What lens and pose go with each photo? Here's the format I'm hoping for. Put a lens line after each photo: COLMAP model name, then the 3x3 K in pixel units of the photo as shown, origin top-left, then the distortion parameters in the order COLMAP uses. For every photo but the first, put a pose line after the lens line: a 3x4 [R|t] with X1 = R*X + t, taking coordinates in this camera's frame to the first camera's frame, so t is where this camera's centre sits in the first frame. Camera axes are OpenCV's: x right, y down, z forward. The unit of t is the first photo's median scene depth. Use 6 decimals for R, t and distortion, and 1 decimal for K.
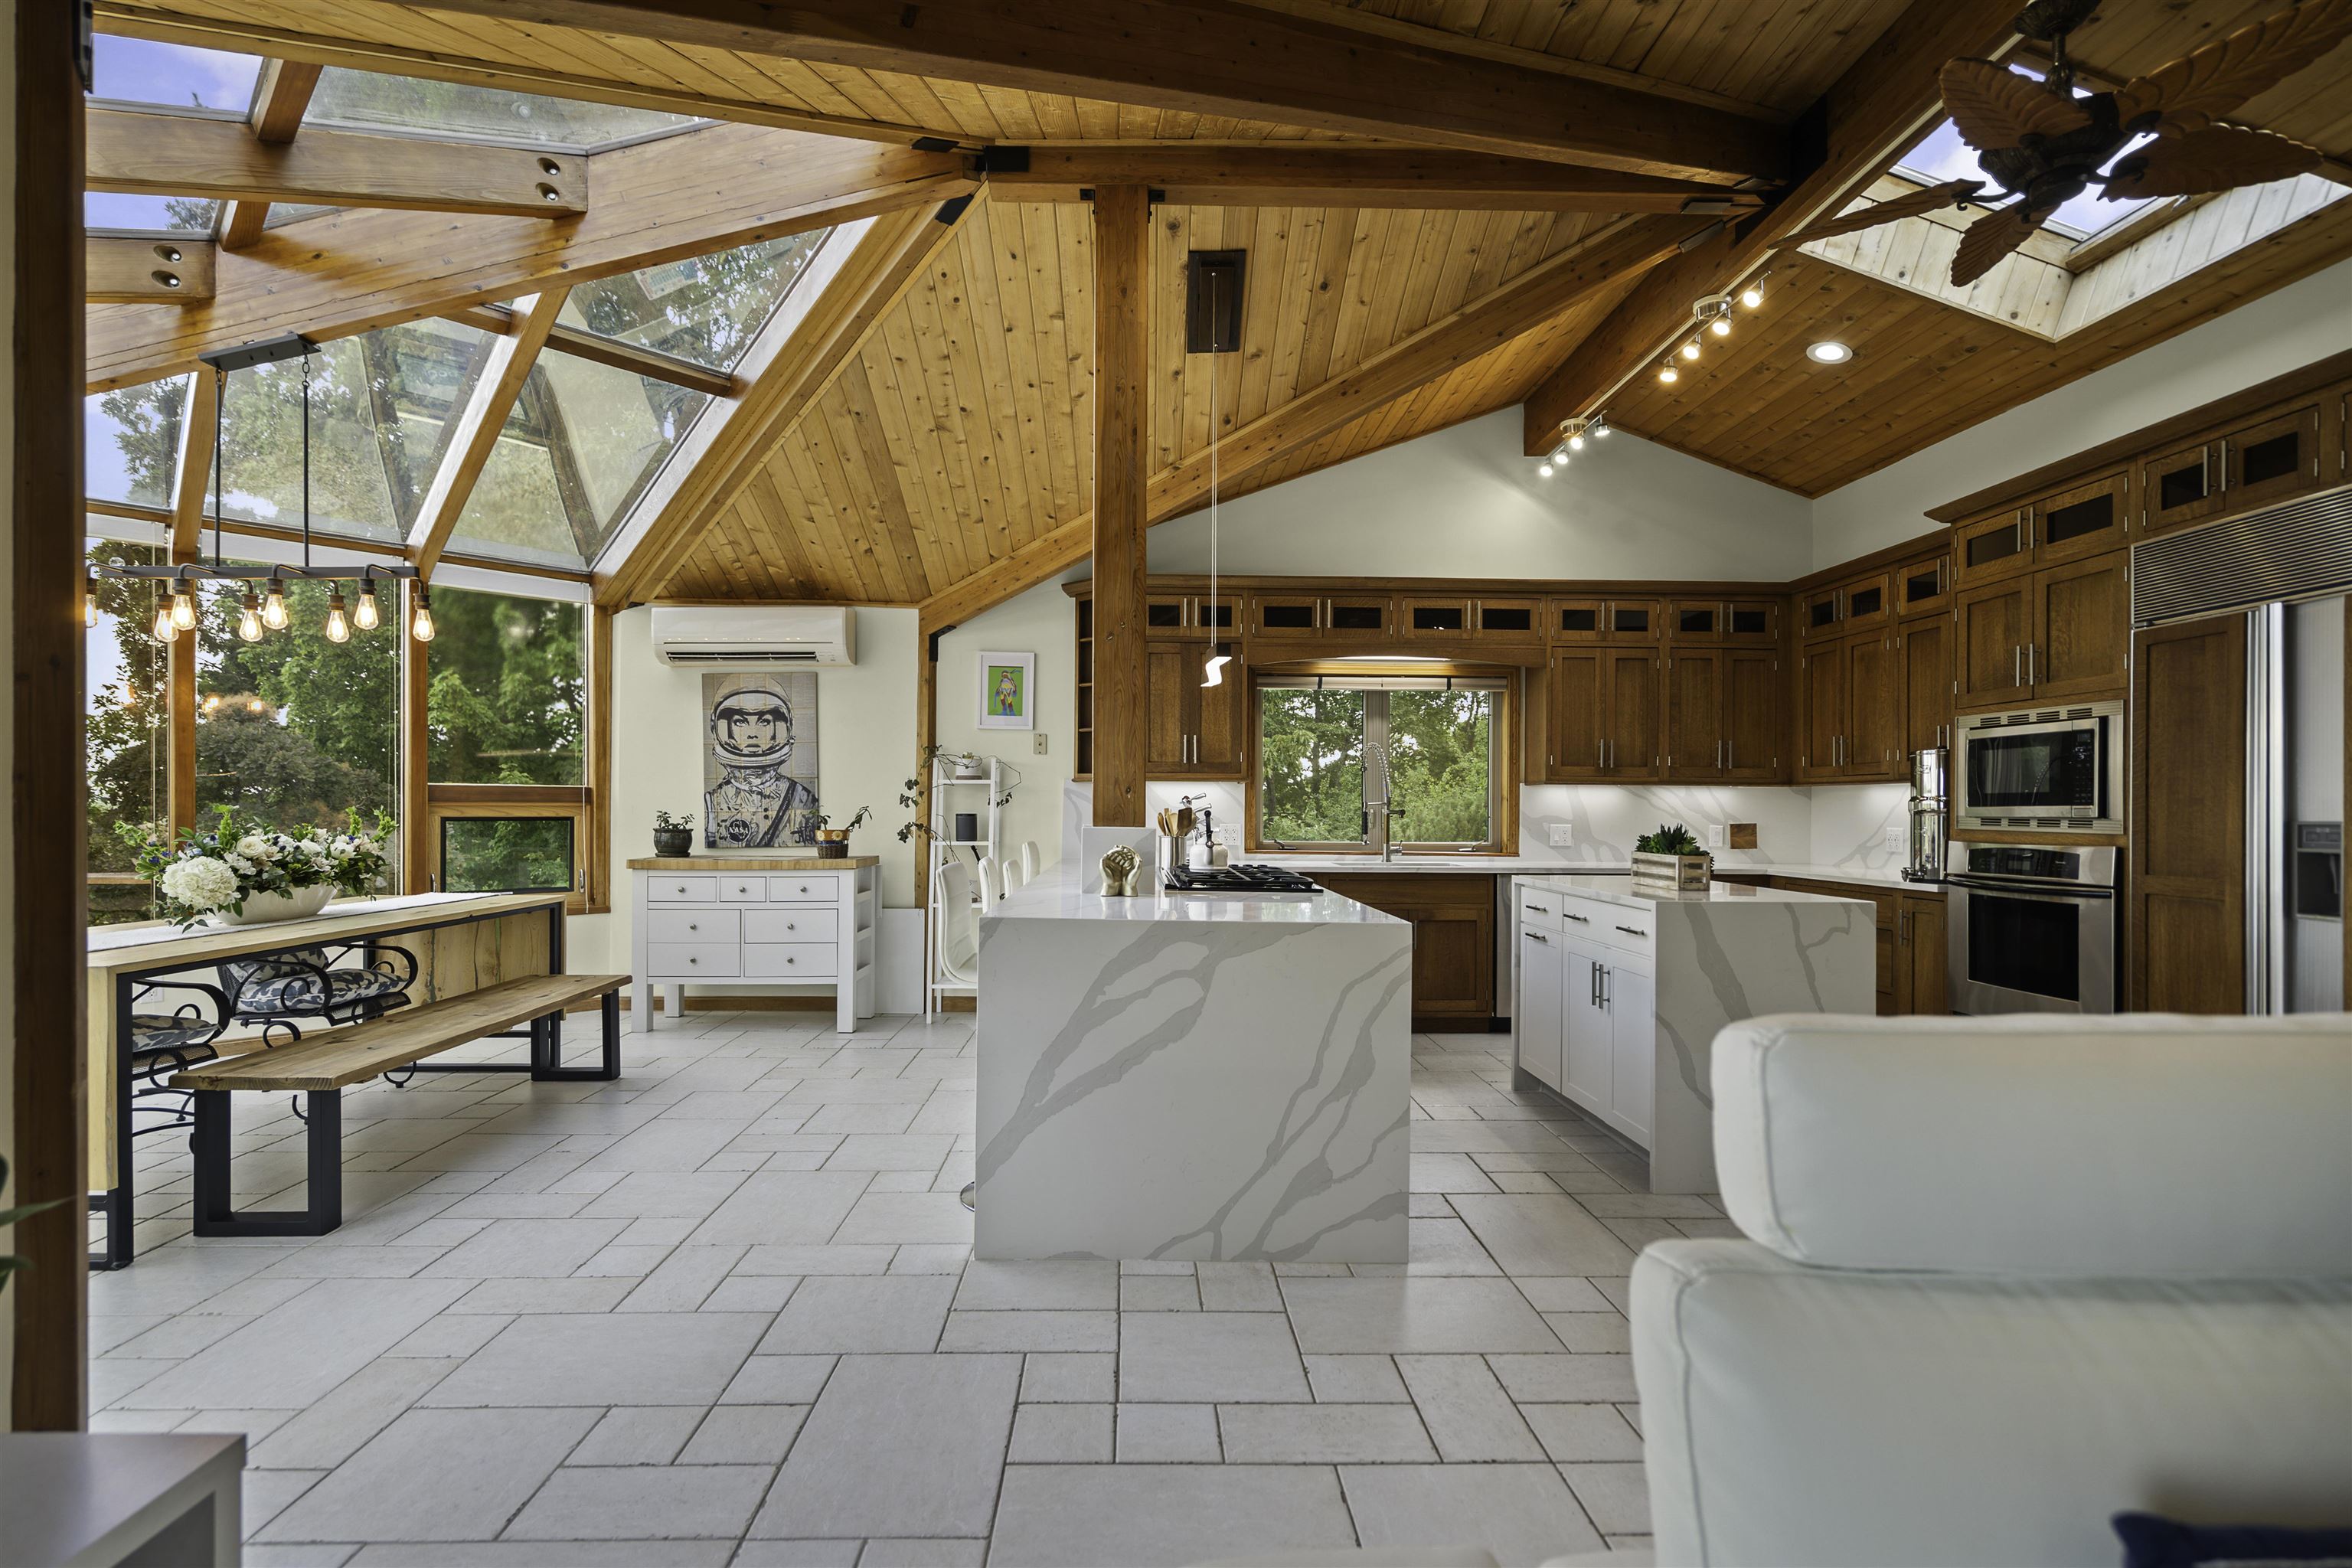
lens RADIAL K [[1078.7, 0, 1149.7], [0, 1078.7, 809.9], [0, 0, 1]] dist [-0.003293, 0.003477]
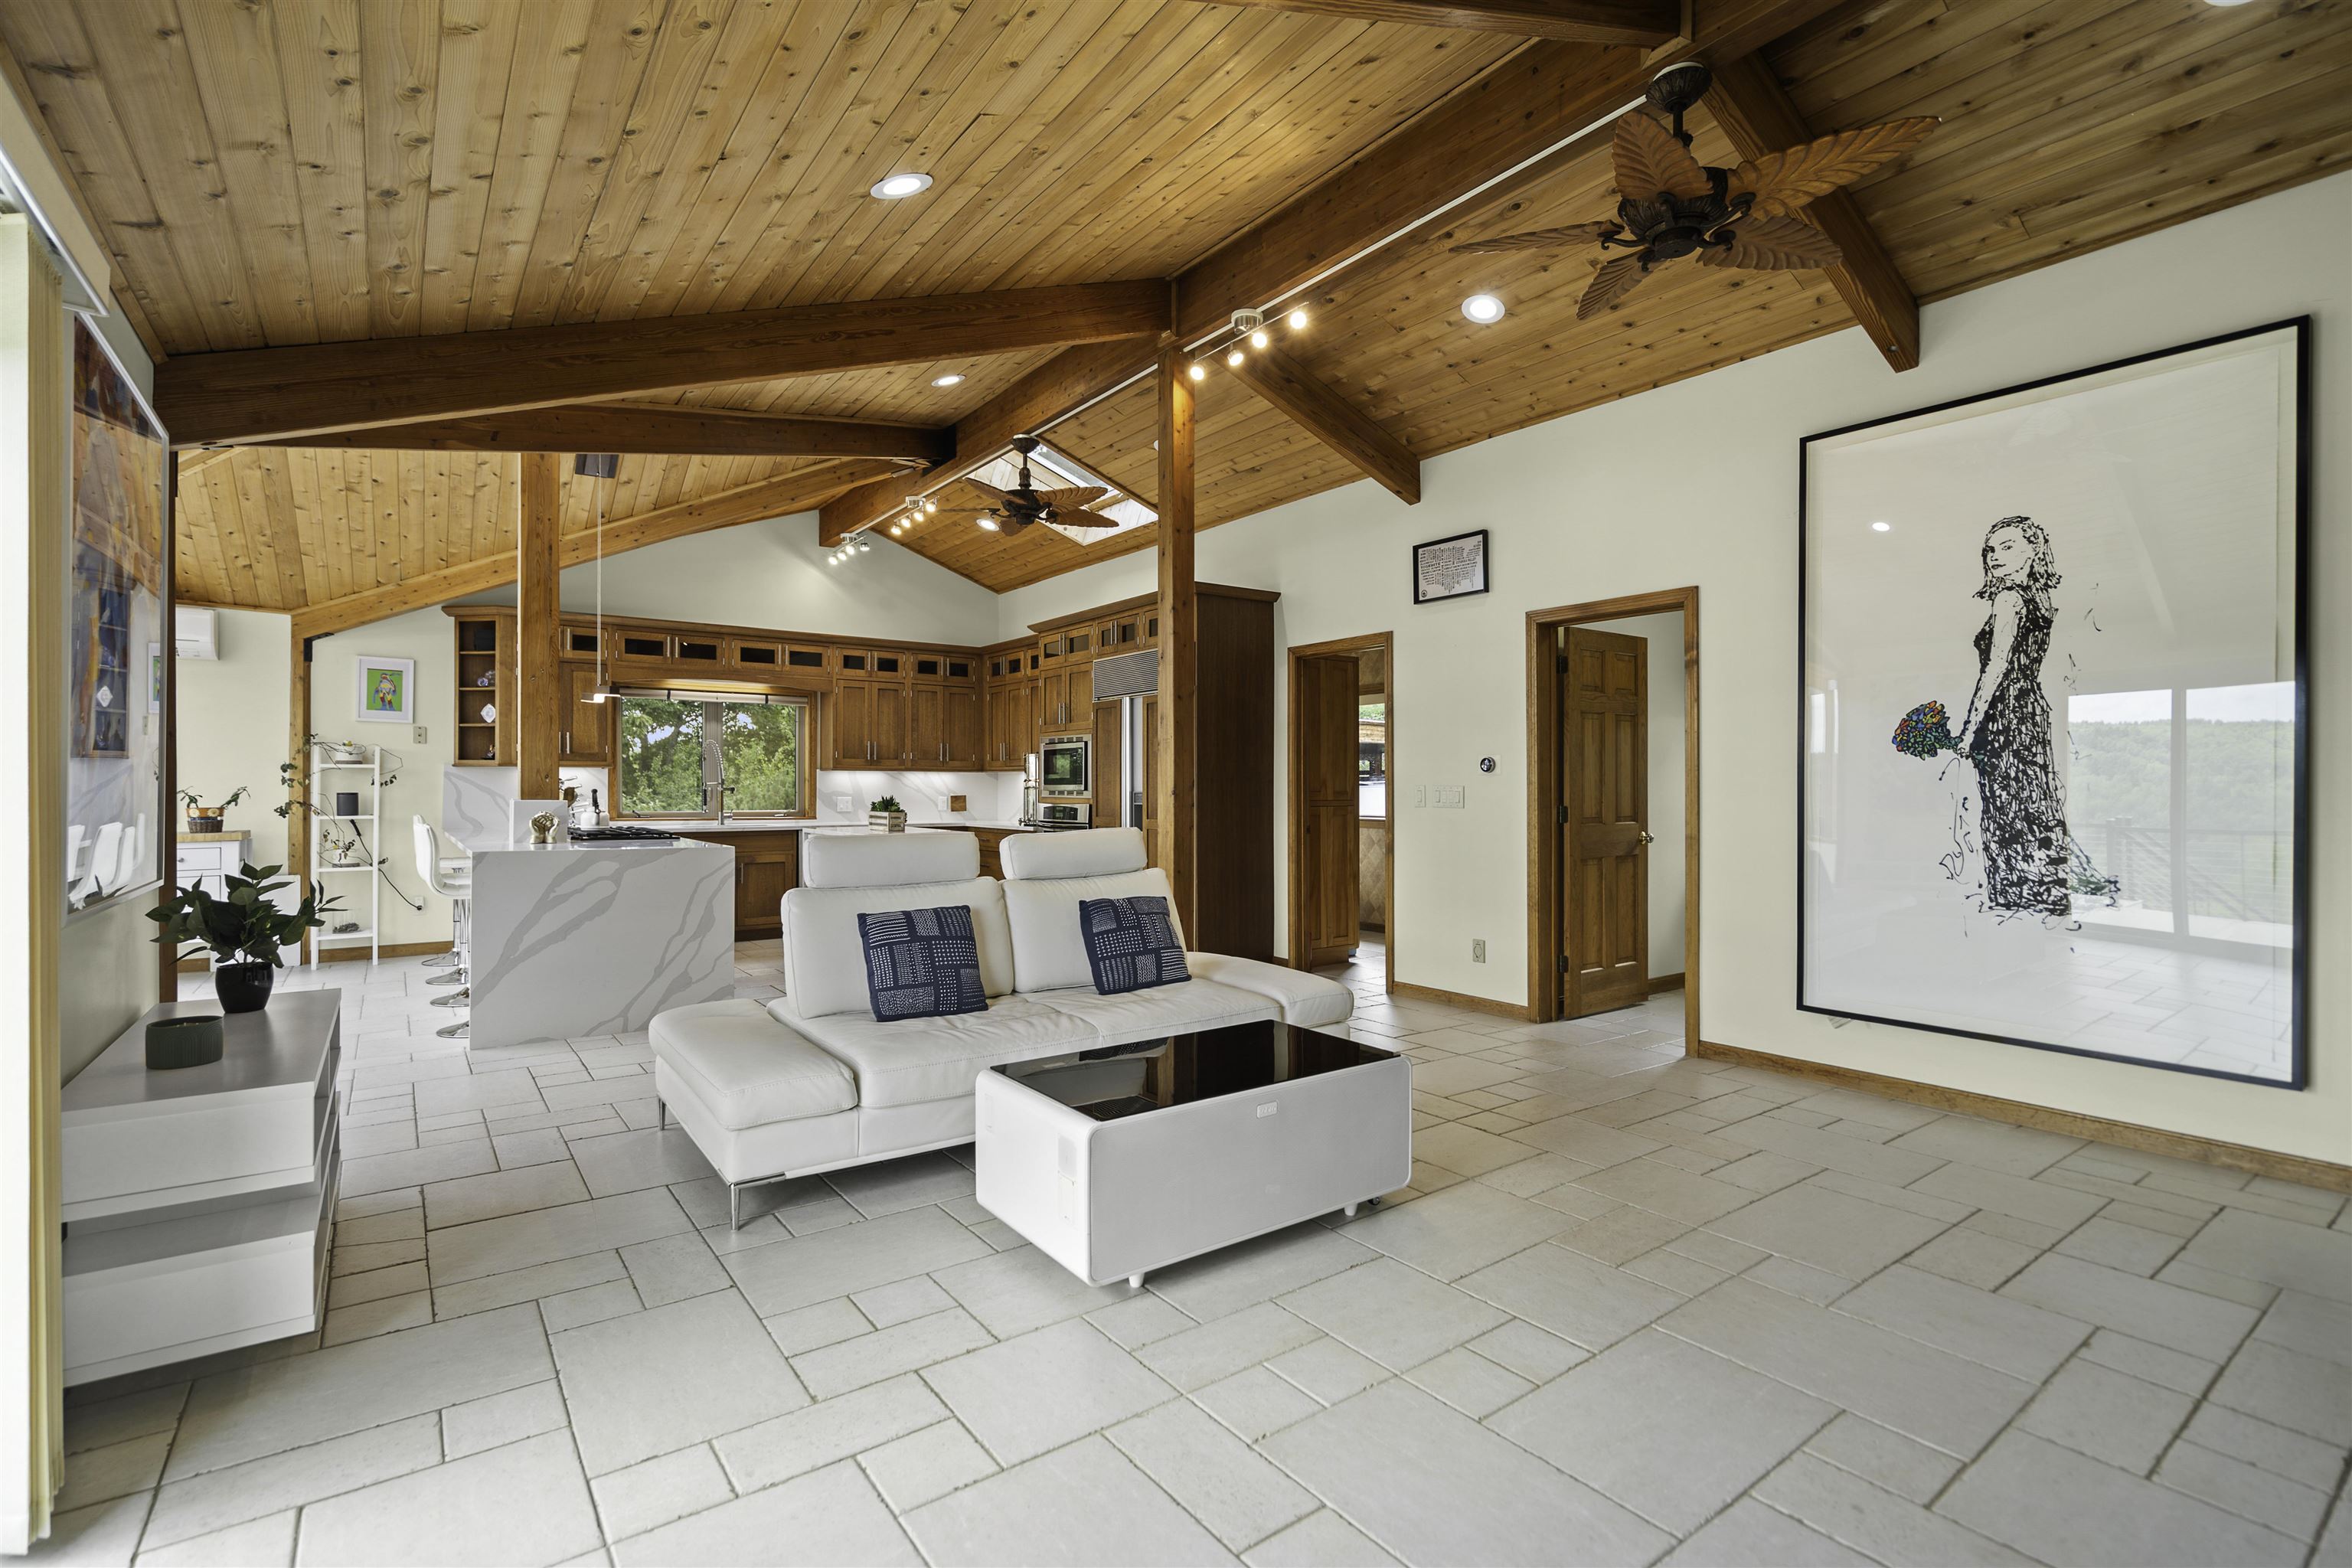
lens RADIAL K [[1078.7, 0, 1162.1], [0, 1078.7, 785.1], [0, 0, 1]] dist [-0.003293, 0.003477]
pose [[0.823135, -0.003476, 0.567835, -0.115200], [0.004137, 0.999991, 0.000126, -0.001639], [-0.567830, 0.002246, 0.823143, -0.528417]]
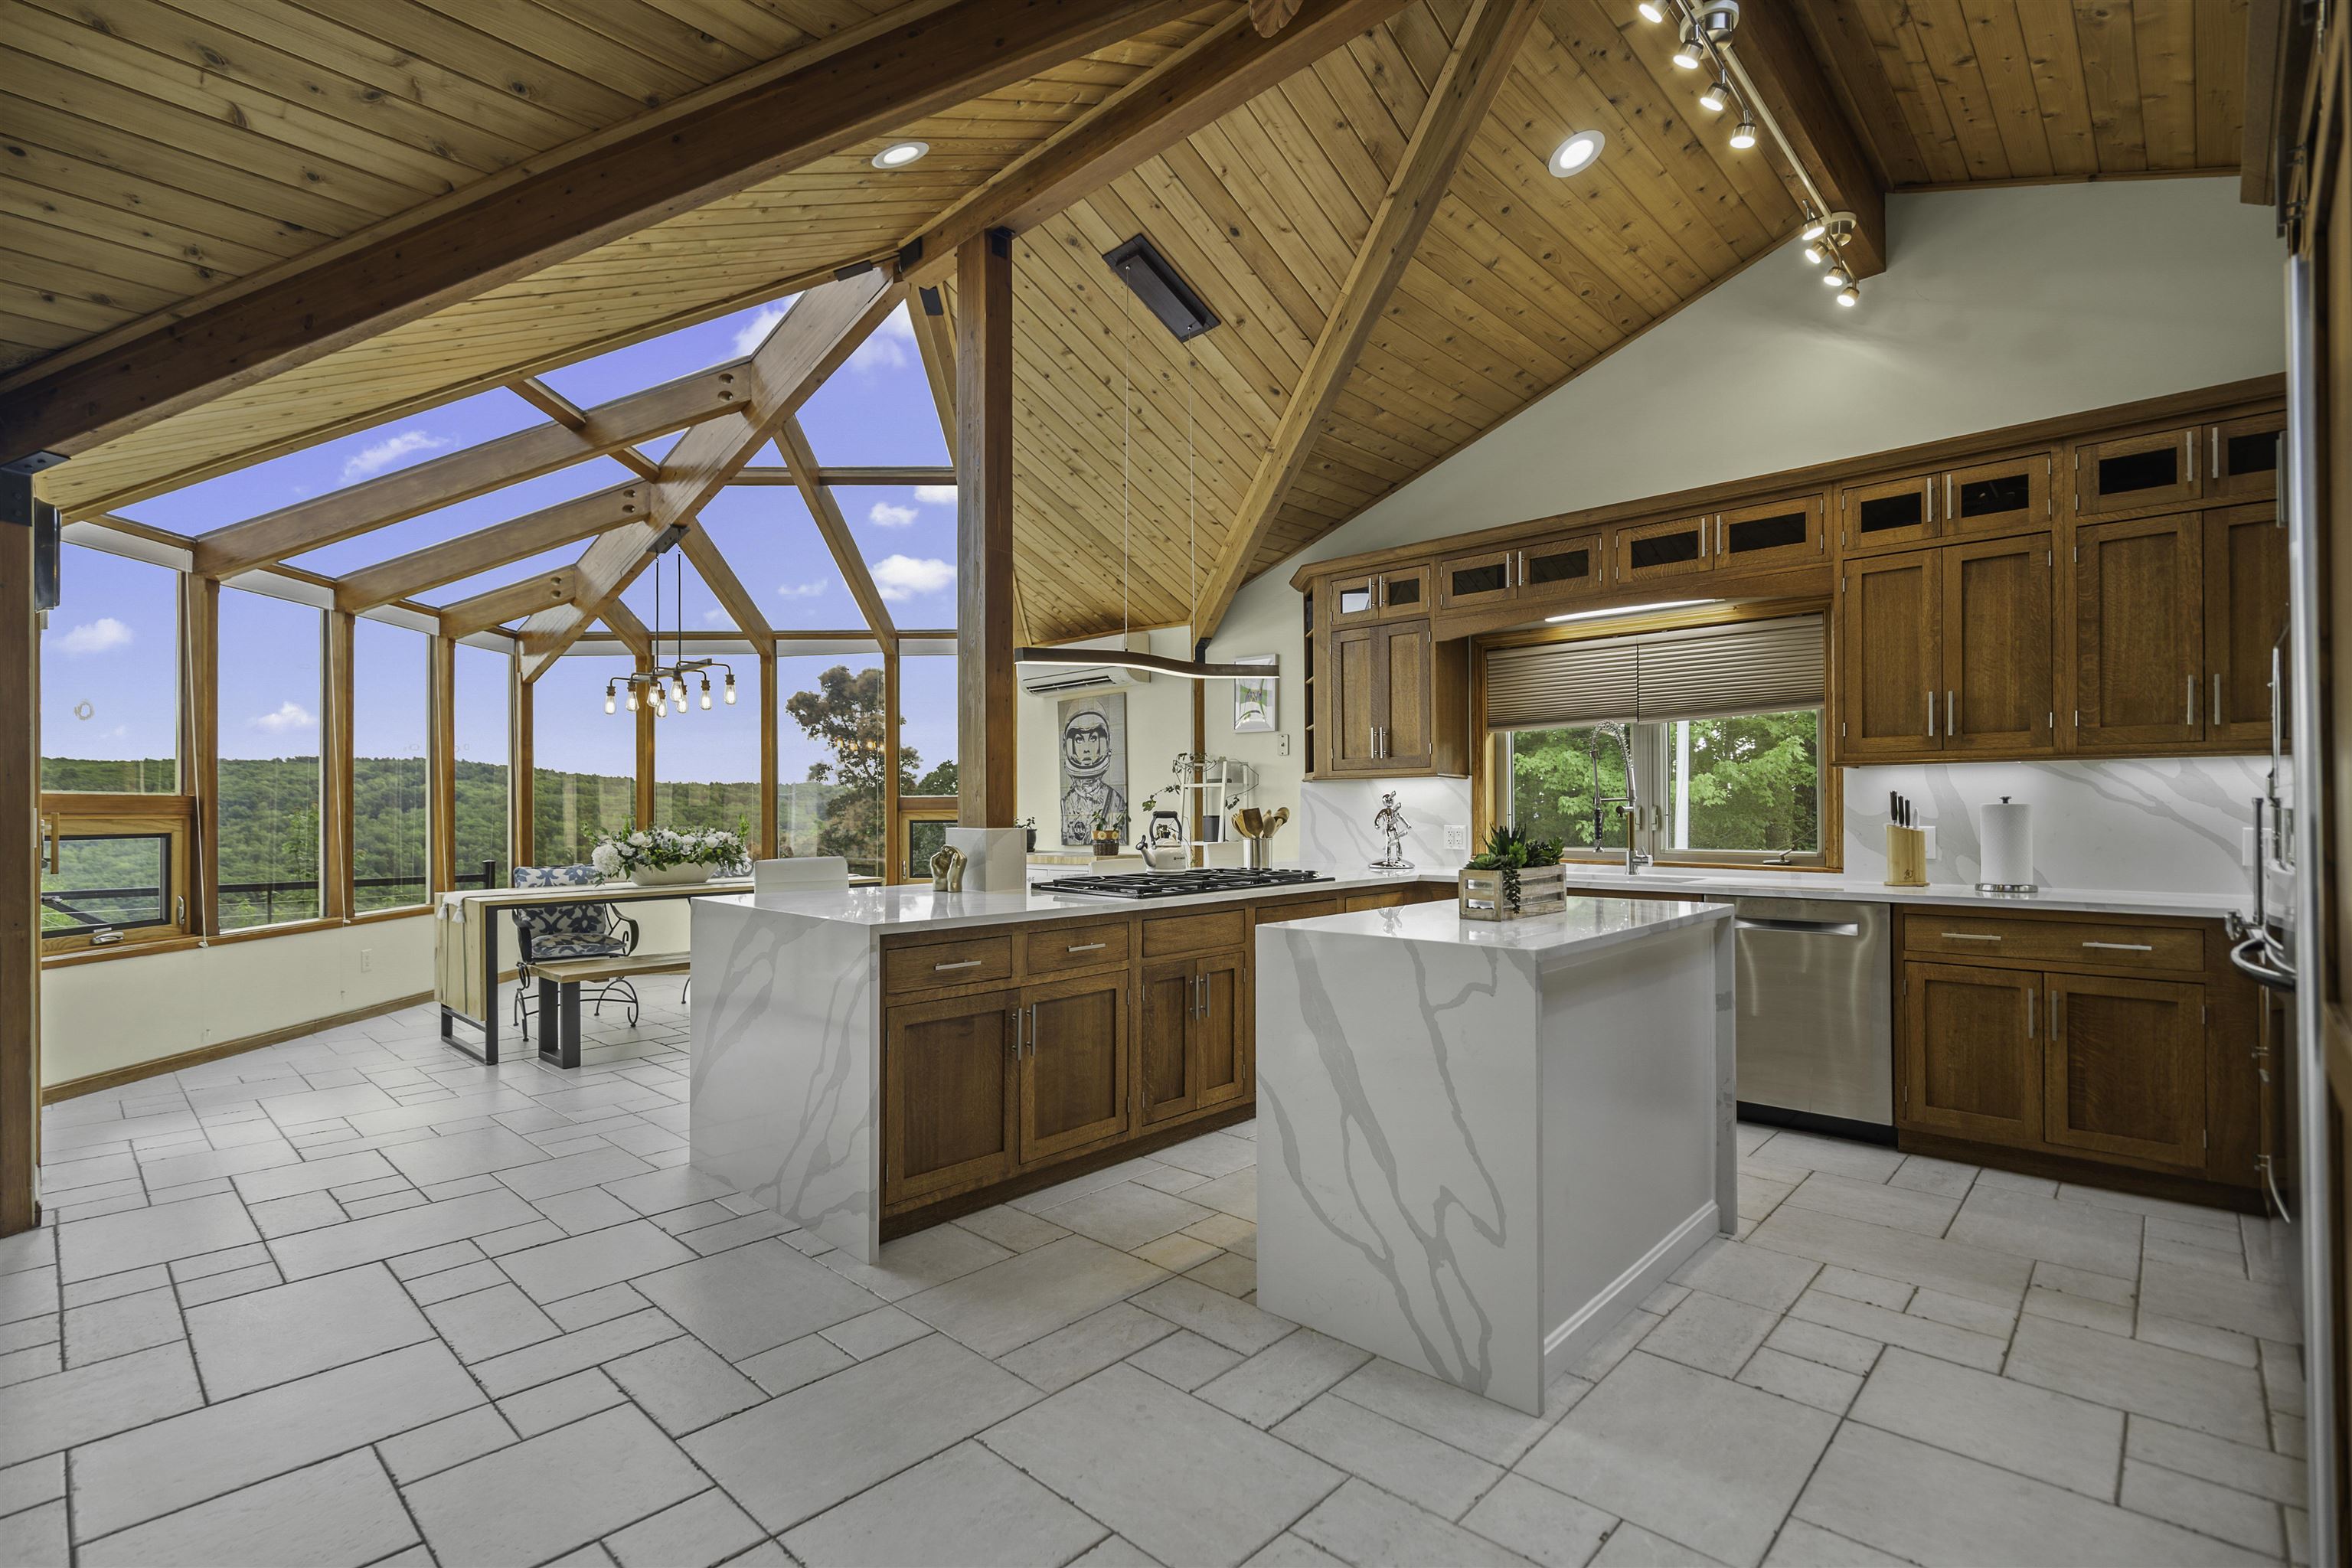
lens RADIAL K [[1078.7, 0, 1156.9], [0, 1078.7, 803.4], [0, 0, 1]] dist [-0.003293, 0.003477]
pose [[0.711273, -0.014845, -0.702759, 0.572559], [0.009568, 0.999889, -0.011438, 0.003130], [0.702850, 0.001412, 0.711336, 0.239265]]
